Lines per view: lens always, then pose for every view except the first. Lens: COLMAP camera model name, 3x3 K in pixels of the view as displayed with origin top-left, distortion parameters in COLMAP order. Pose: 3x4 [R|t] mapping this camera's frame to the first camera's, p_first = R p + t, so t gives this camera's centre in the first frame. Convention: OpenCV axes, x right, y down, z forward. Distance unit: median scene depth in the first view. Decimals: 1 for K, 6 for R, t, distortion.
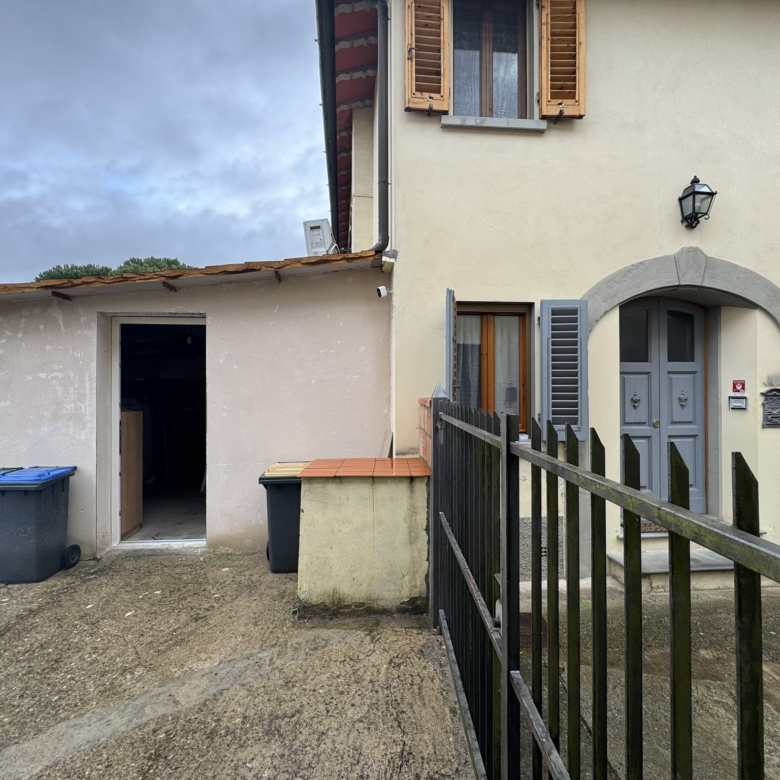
lens RADIAL K [[414.0, 0, 390.0], [0, 414.0, 390.0], [0, 0, 1]] dist [-0.003754, -0.000058]
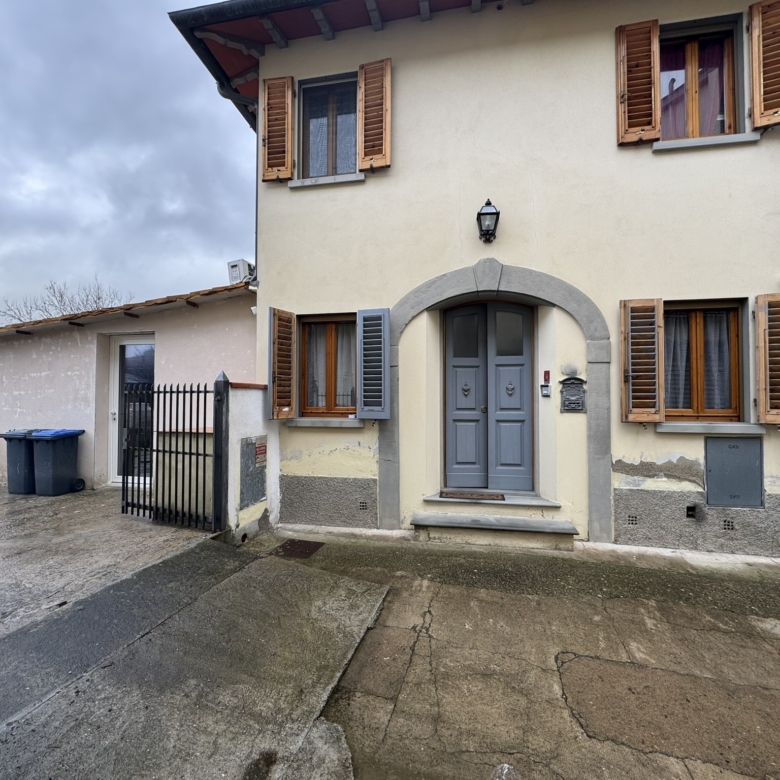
lens RADIAL K [[414.0, 0, 390.0], [0, 414.0, 390.0], [0, 0, 1]] dist [-0.003754, -0.000058]
pose [[0.962742, -0.002234, -0.270412, 0.800850], [-0.002782, 0.999831, -0.018162, 0.055070], [0.270407, 0.018237, 0.962573, -0.217280]]
